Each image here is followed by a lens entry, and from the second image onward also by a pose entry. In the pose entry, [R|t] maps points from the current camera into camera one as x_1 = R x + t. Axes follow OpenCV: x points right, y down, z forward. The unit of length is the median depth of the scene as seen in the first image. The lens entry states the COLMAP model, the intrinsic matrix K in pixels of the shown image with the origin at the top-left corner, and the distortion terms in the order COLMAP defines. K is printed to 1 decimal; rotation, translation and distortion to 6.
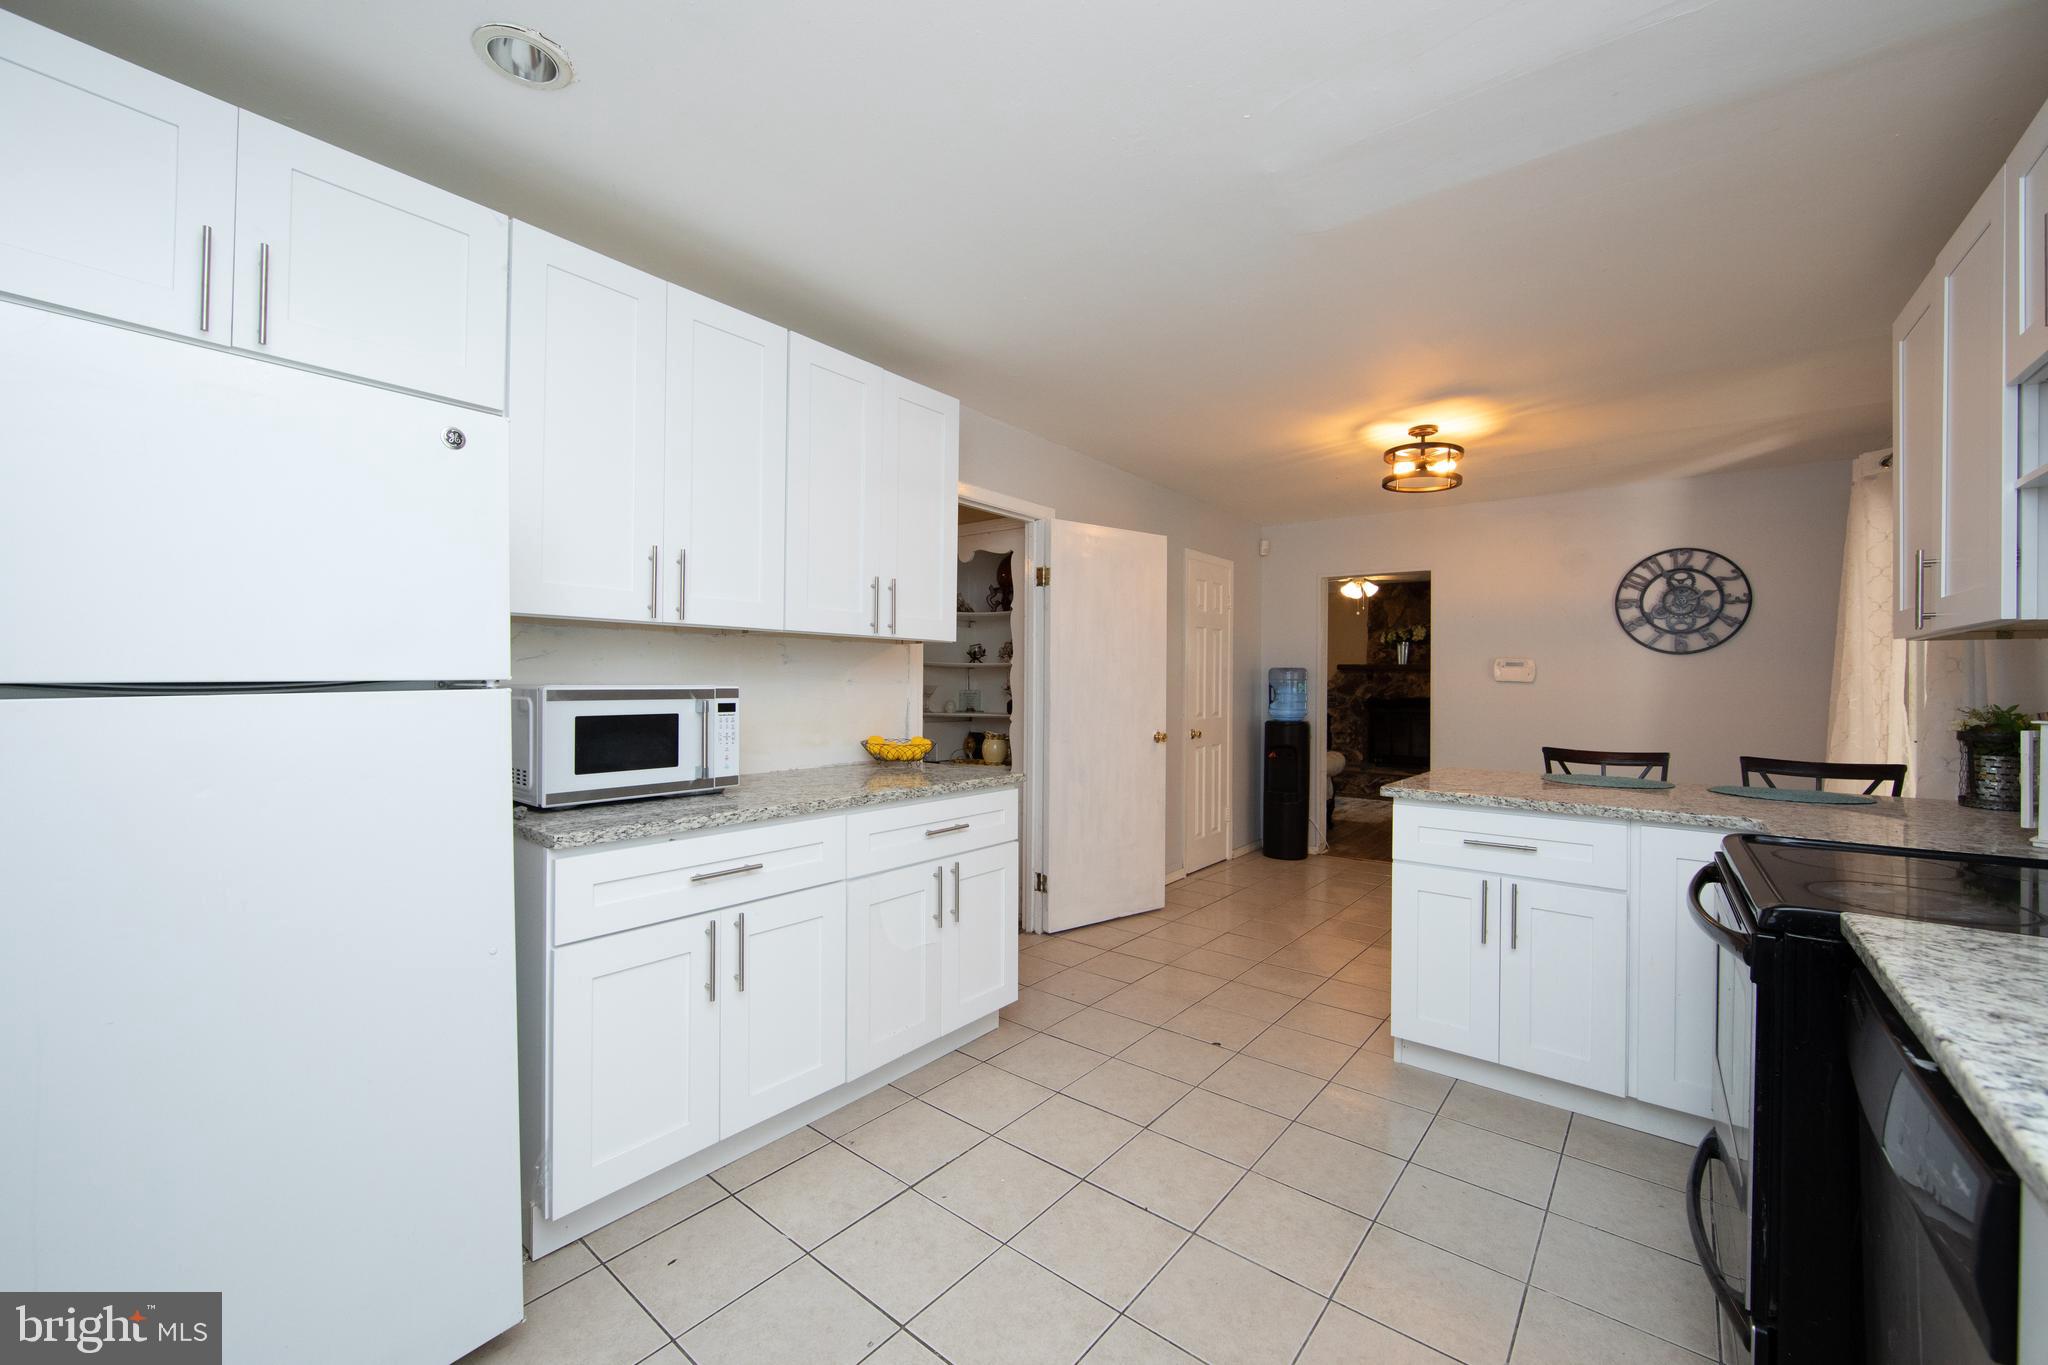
lens RADIAL K [[823.8, 0, 1005.4], [0, 823.8, 674.6], [0, 0, 1]] dist [0.002048, 0.000334]
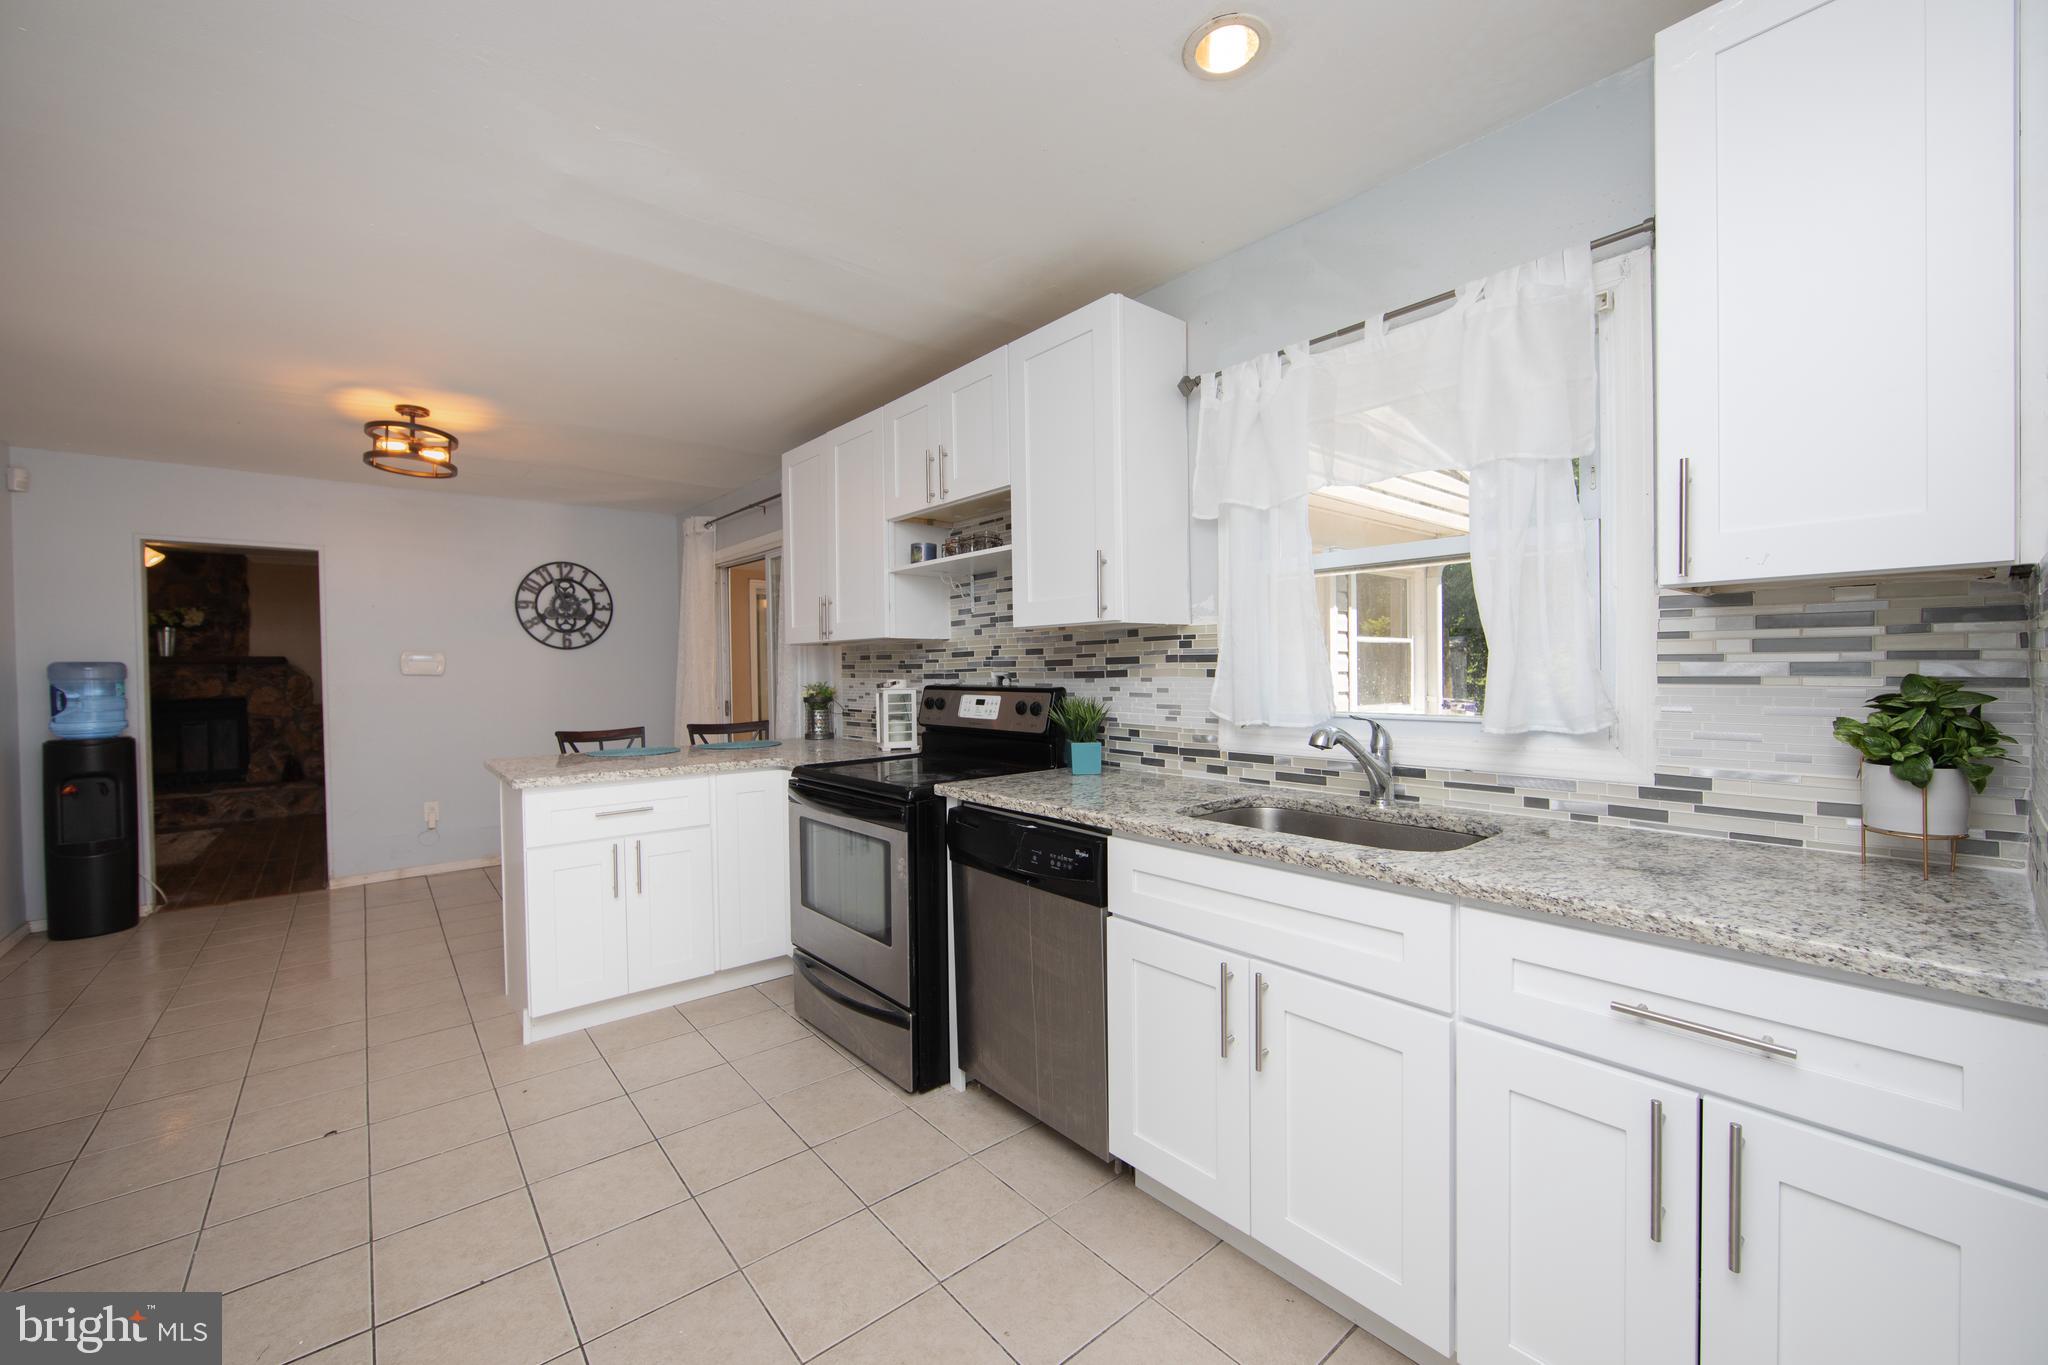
lens RADIAL K [[823.8, 0, 1030.1], [0, 823.8, 674.3], [0, 0, 1]] dist [0.002048, 0.000334]
pose [[0.176758, -0.019993, 0.984051, -0.253534], [0.009328, 0.999783, 0.018637, -0.004319], [-0.984210, 0.005885, 0.176906, 0.116261]]
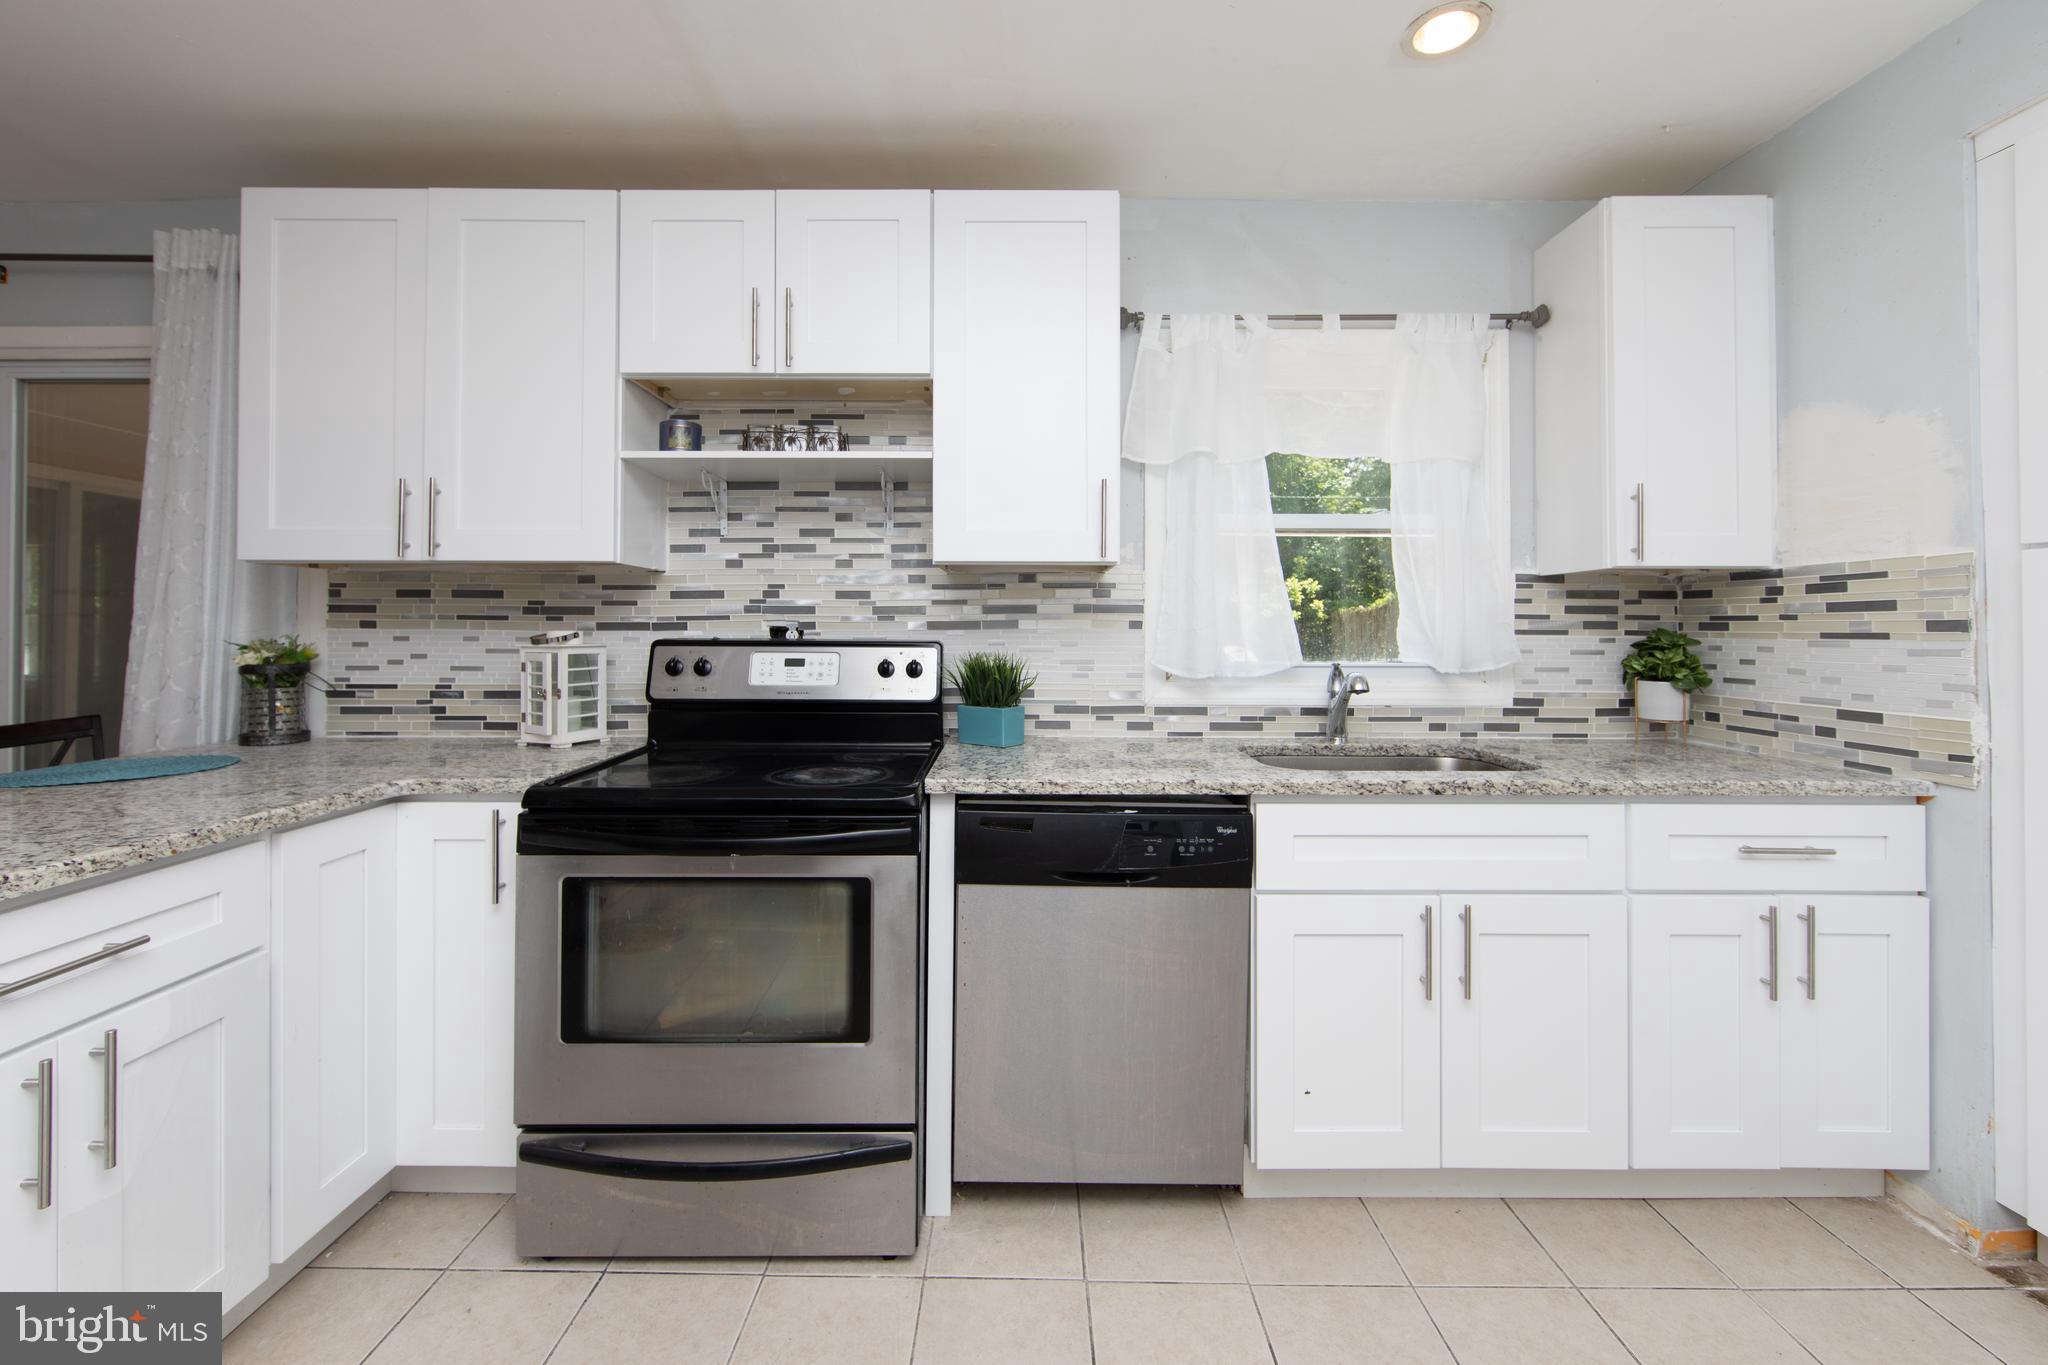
lens RADIAL K [[823.8, 0, 1022.2], [0, 823.8, 616.4], [0, 0, 1]] dist [0.002048, 0.000334]
pose [[-0.637258, 0.000977, 0.770650, -0.044641], [-0.013028, 0.999843, -0.012041, 0.008272], [-0.770541, -0.017713, -0.637144, 0.486887]]
